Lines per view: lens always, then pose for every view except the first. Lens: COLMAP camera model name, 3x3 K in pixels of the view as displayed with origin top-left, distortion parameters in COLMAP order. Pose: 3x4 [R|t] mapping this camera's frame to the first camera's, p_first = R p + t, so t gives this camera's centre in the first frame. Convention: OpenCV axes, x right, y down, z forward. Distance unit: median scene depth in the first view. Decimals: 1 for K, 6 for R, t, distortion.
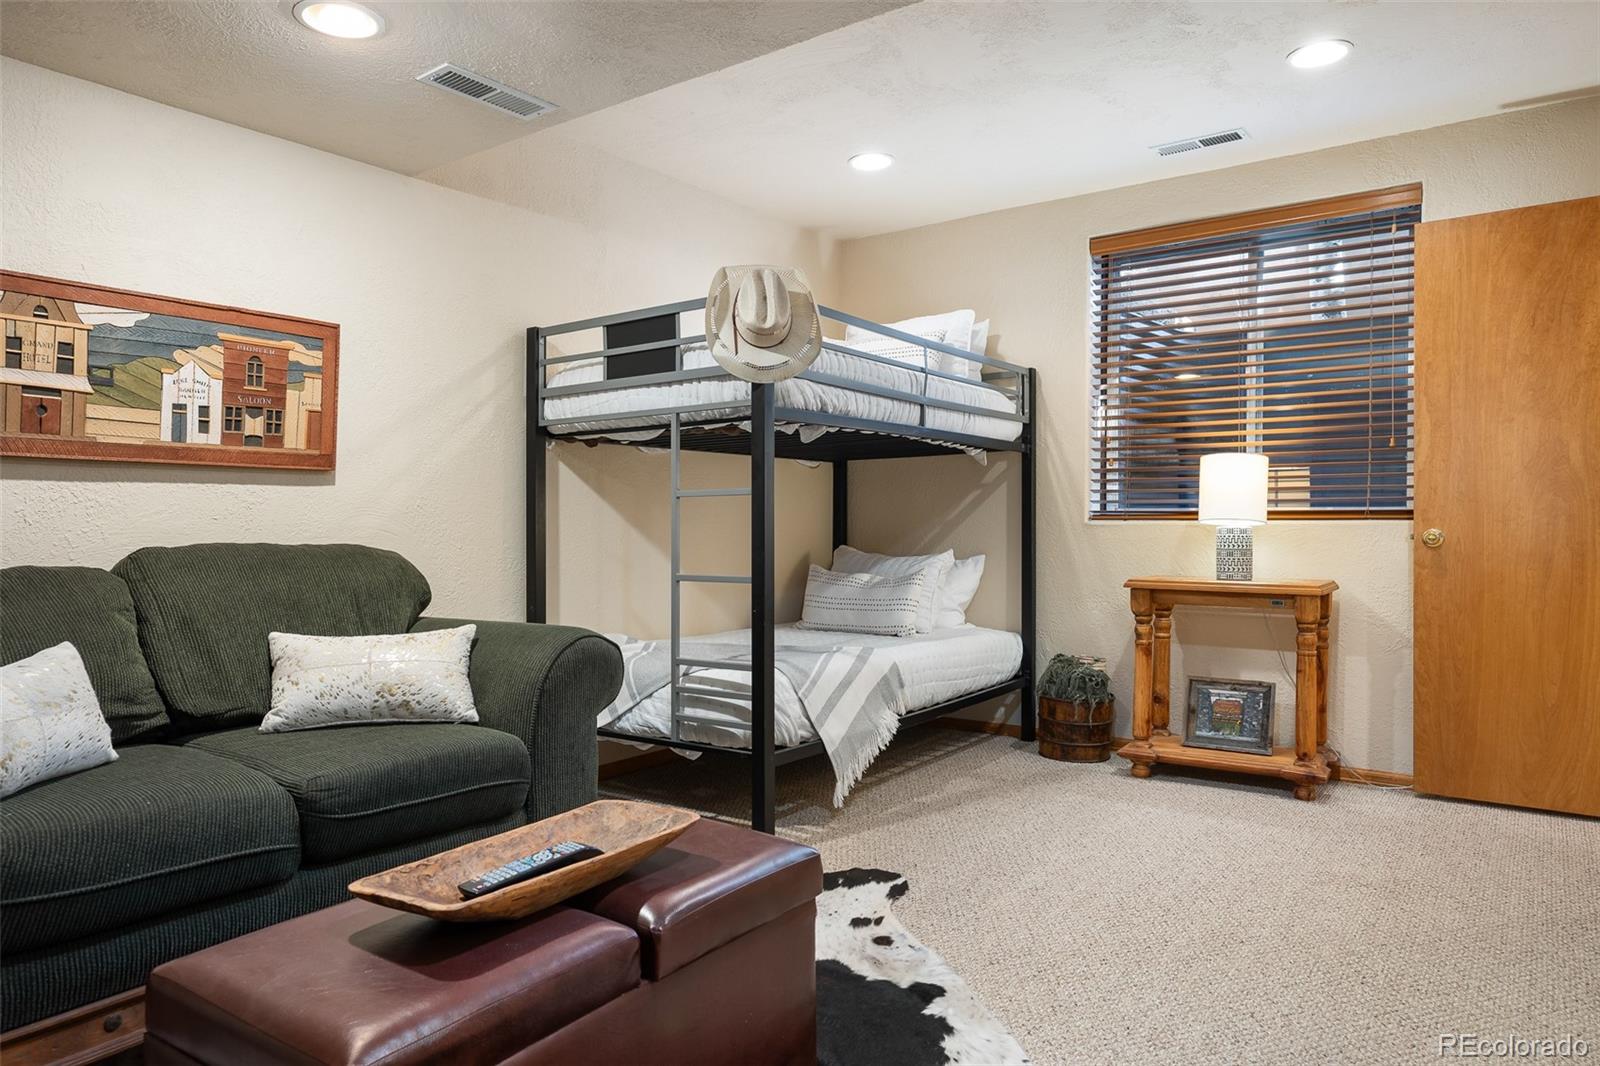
lens RADIAL K [[1022.8, 0, 792.0], [0, 1022.8, 530.4], [0, 0, 1]] dist [-0.000788, 0.000089]
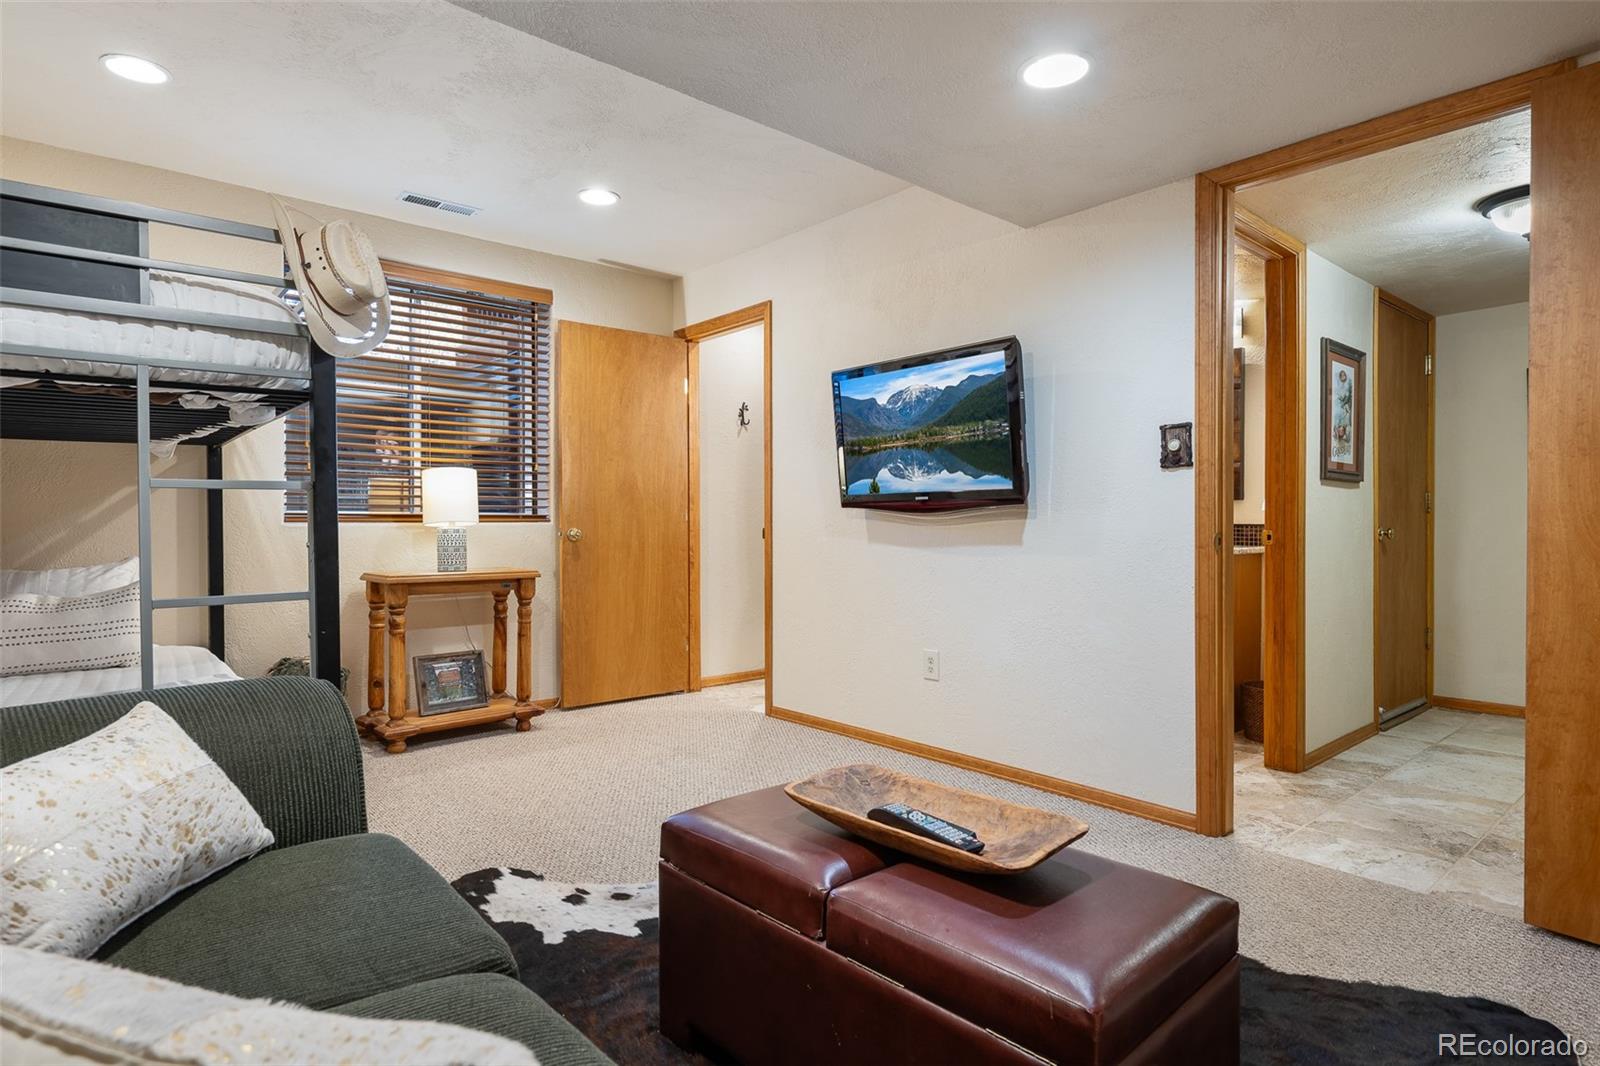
lens RADIAL K [[870.5, 0, 800.0], [0, 870.5, 535.6], [0, 0, 1]] dist [-0.002515, 0.000595]
pose [[0.214904, -0.013761, 0.976538, -0.679624], [0.008637, 0.999888, 0.012190, -0.004412], [-0.976597, 0.005815, 0.214999, 0.510874]]
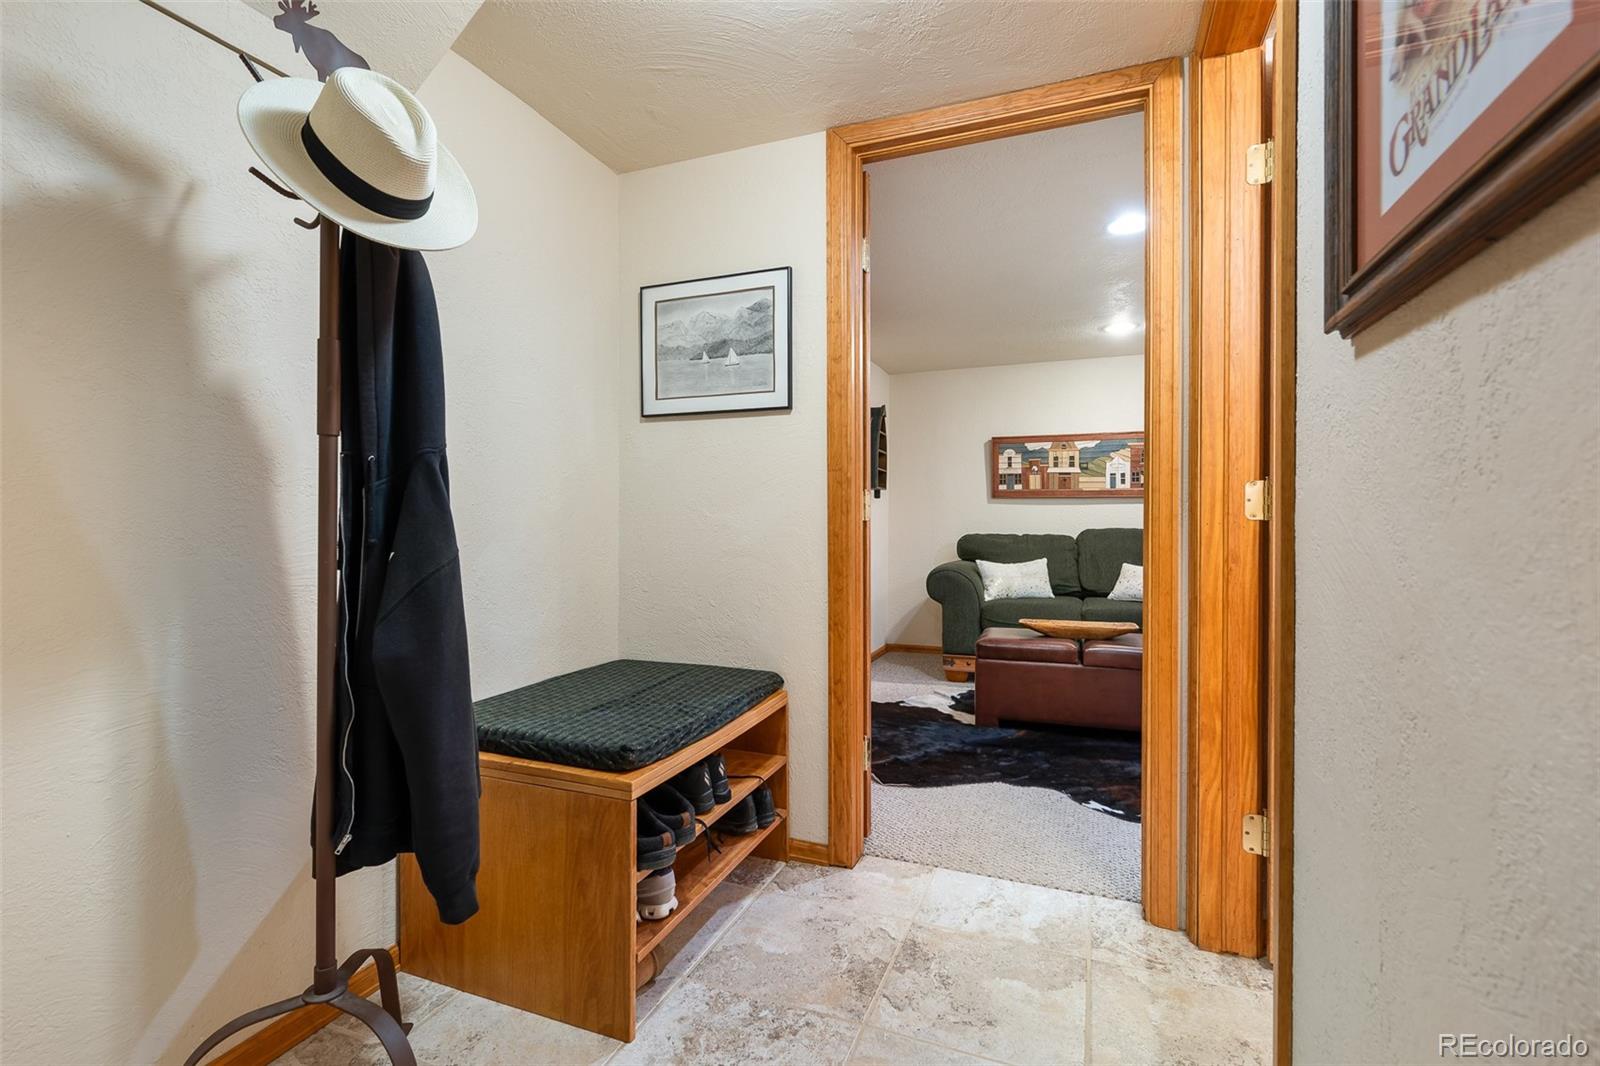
lens RADIAL K [[741.6, 0, 788.7], [0, 741.6, 527.4], [0, 0, 1]] dist [0.001146, 0.000169]
pose [[0.246263, 0.011345, -0.969137, 0.957793], [-0.006823, 0.999927, 0.009972, -0.001715], [0.969179, 0.004157, 0.246322, -0.230004]]
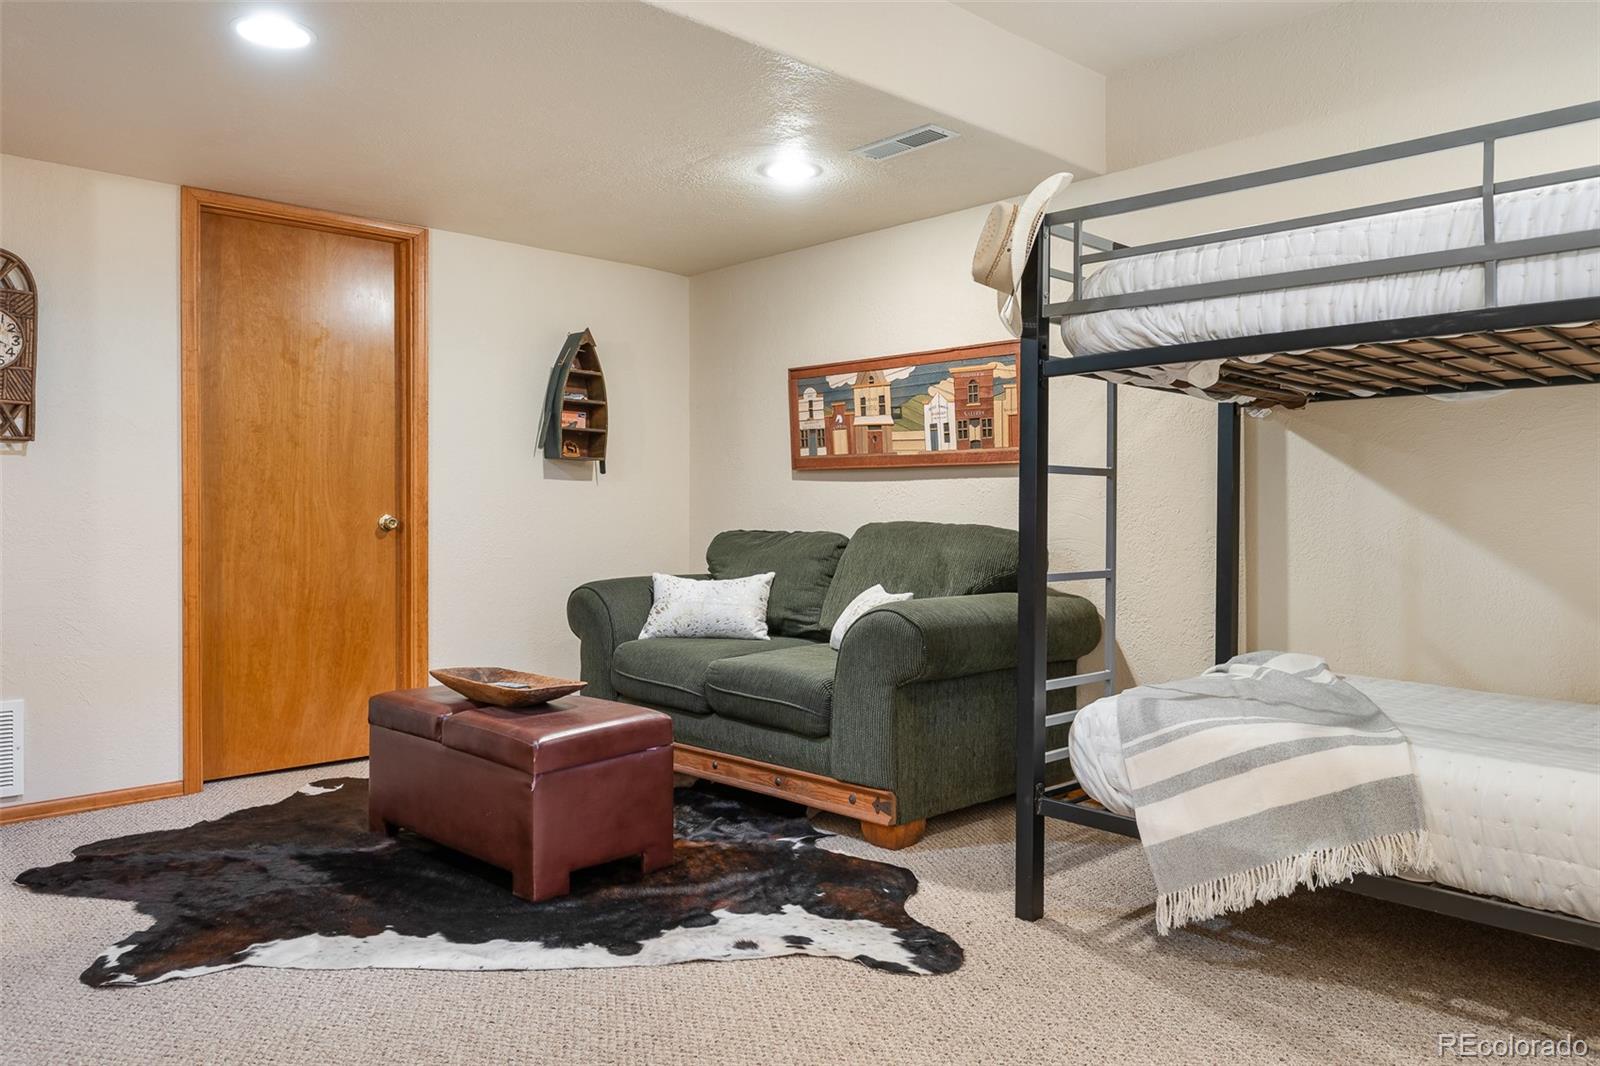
lens RADIAL K [[1127.5, 0, 797.0], [0, 1127.5, 520.6], [0, 0, 1]] dist [0.000716, -0.000419]
pose [[-0.169971, 0.010871, -0.985389, 0.945636], [-0.009360, 0.999876, 0.012645, -0.006757], [0.985405, 0.011373, -0.169848, 1.038370]]
